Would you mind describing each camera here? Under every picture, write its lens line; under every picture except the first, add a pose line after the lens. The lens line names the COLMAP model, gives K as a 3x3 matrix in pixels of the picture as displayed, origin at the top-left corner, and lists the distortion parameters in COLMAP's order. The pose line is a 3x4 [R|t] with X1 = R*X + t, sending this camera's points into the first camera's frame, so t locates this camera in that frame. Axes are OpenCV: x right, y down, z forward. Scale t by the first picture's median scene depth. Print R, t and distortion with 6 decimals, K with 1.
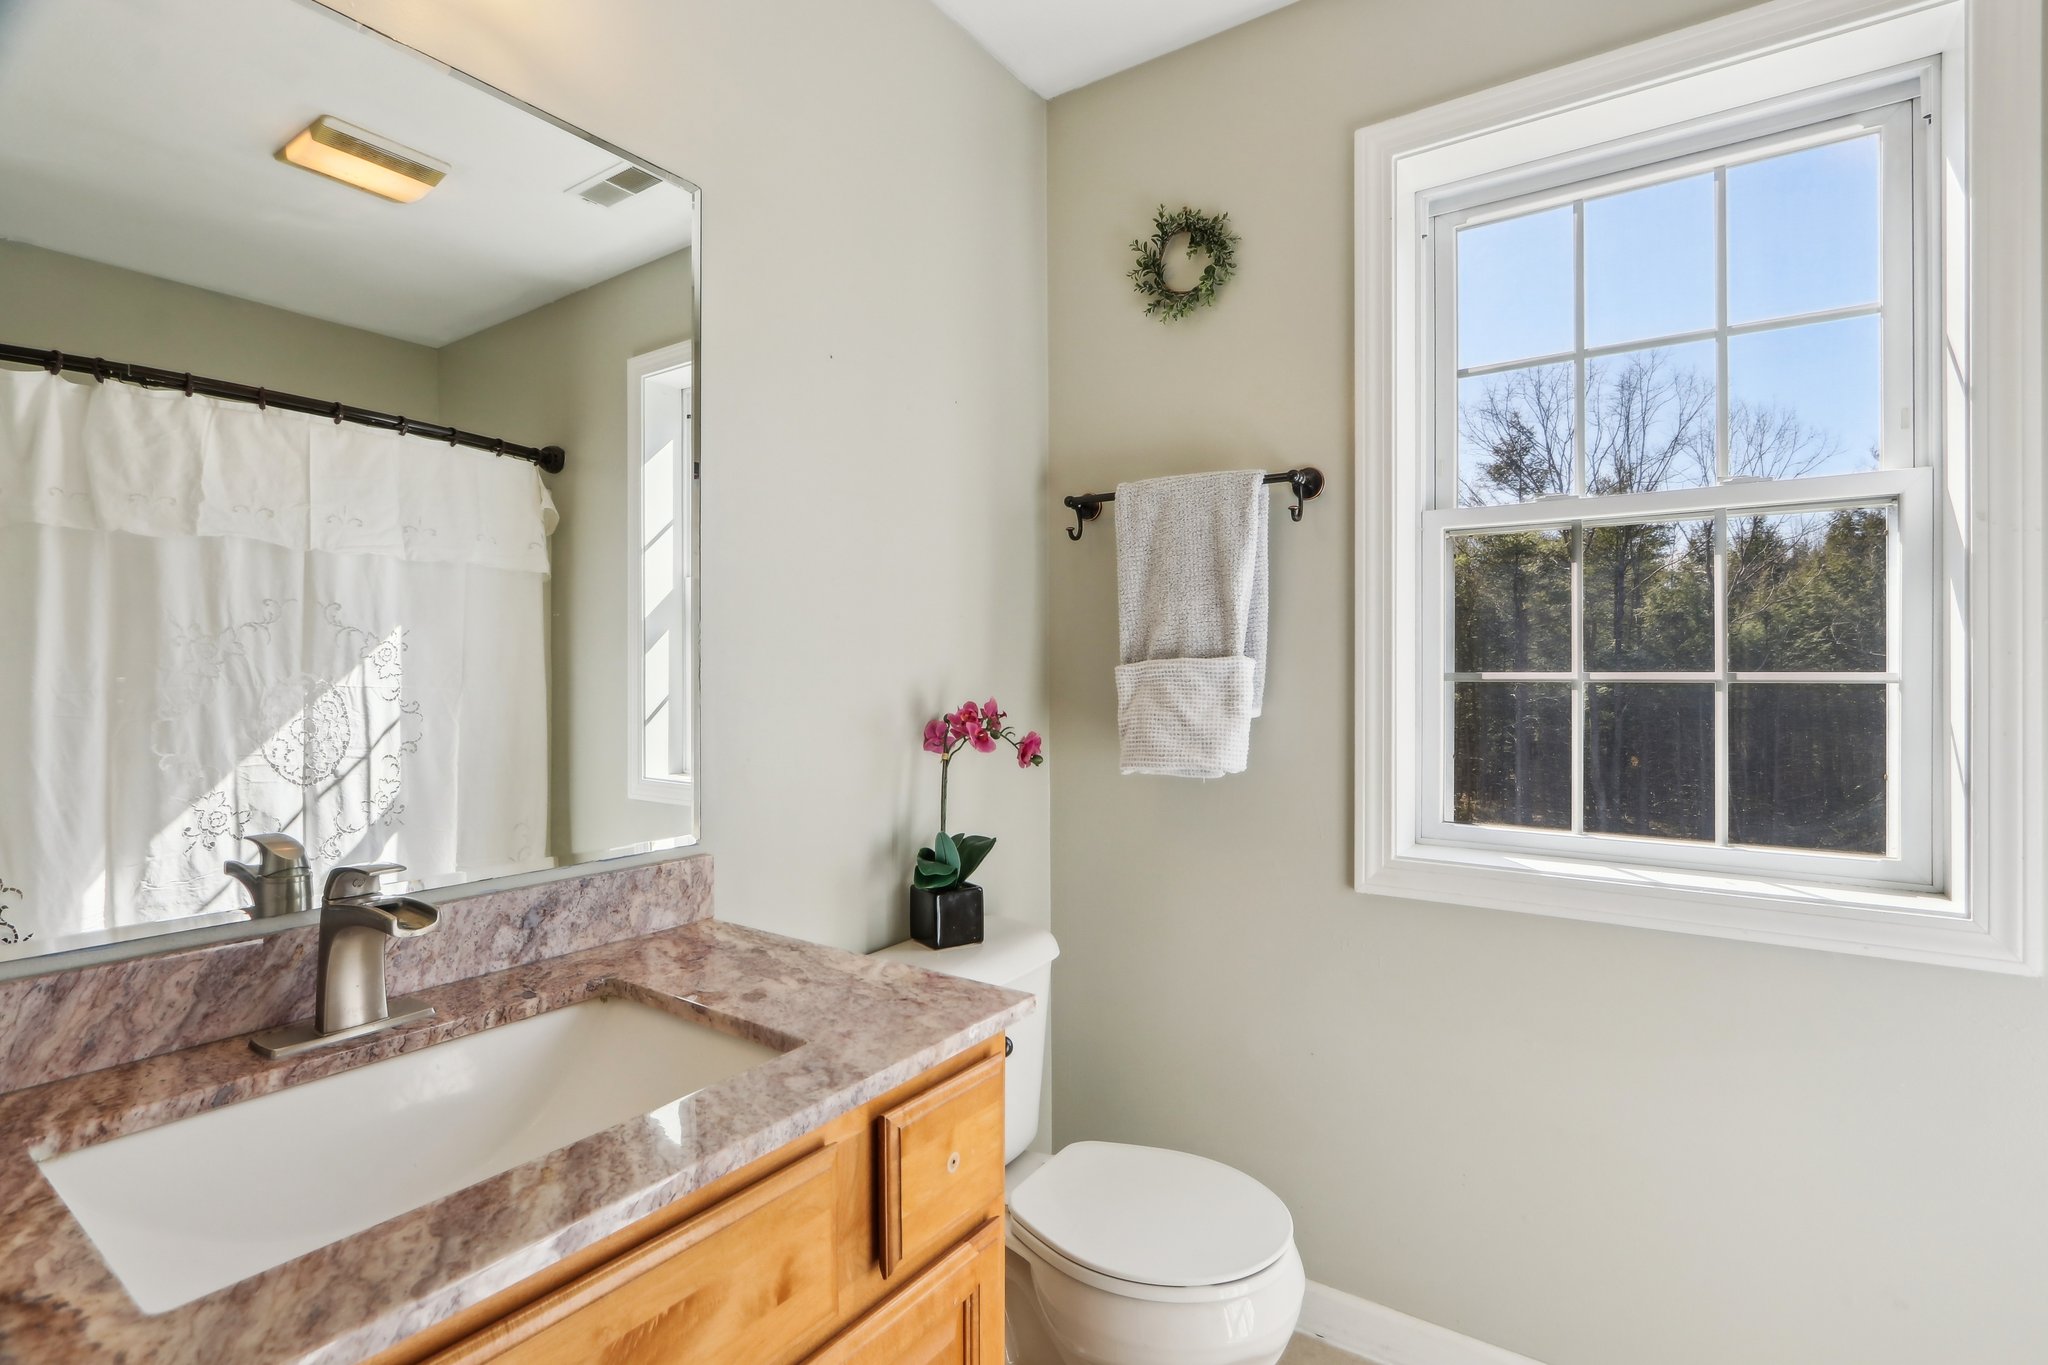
lens RADIAL K [[965.2, 0, 1022.3], [0, 965.2, 680.2], [0, 0, 1]] dist [-0.012201, 0.001090]
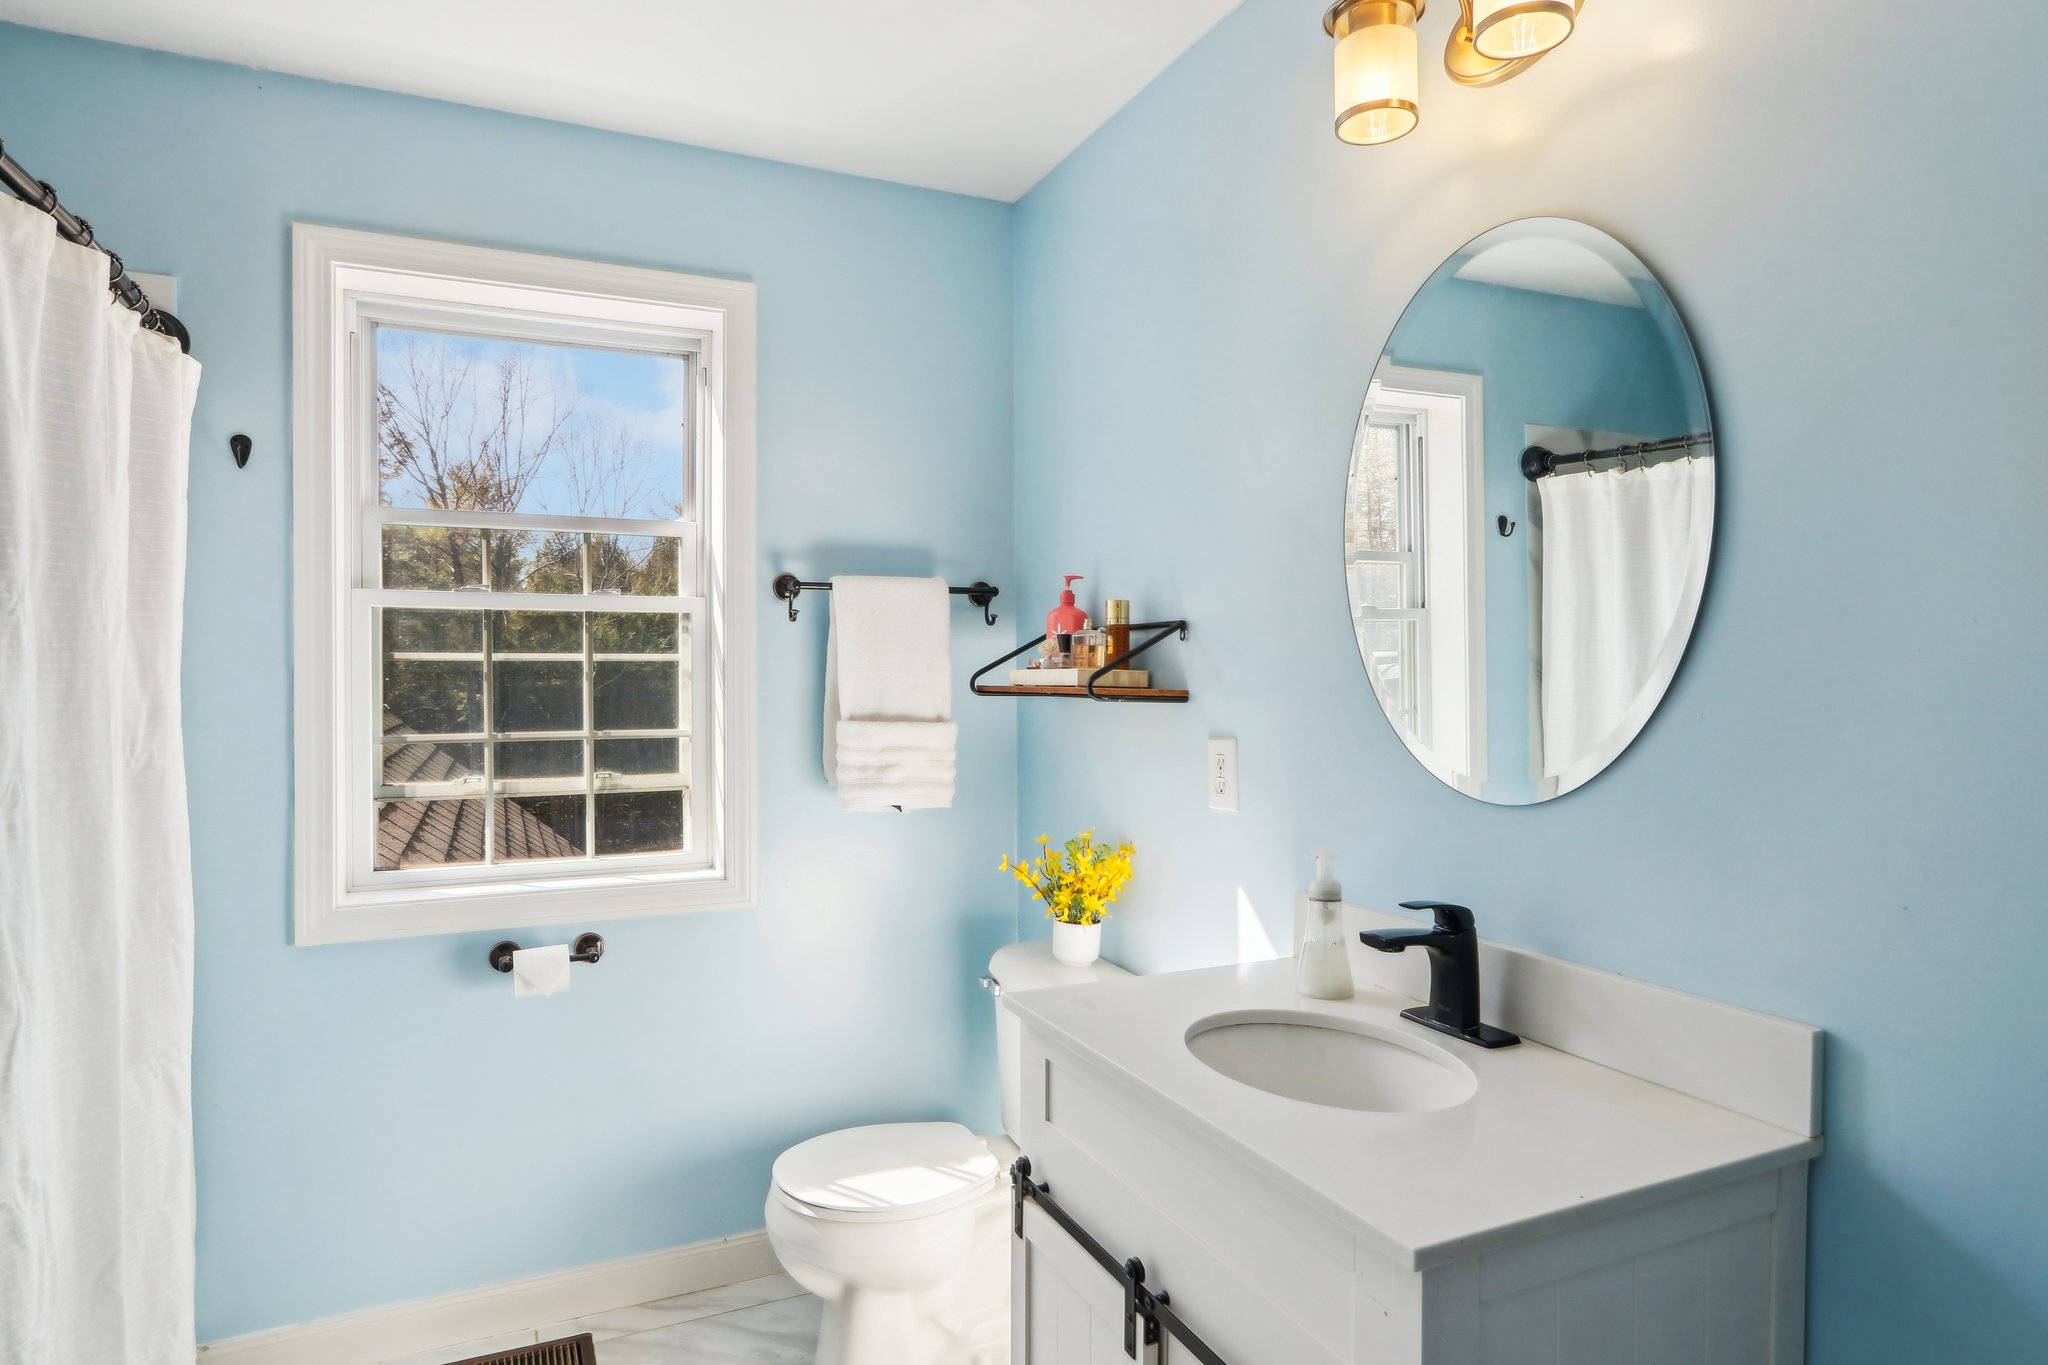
lens RADIAL K [[1167.6, 0, 1023.4], [0, 1167.6, 672.5], [0, 0, 1]] dist [-0.006863, -0.000839]
pose [[0.512846, 0.007641, 0.858447, -0.330000], [0.004186, 0.999926, -0.011402, -0.061646], [-0.858470, 0.009441, 0.512776, -0.334196]]
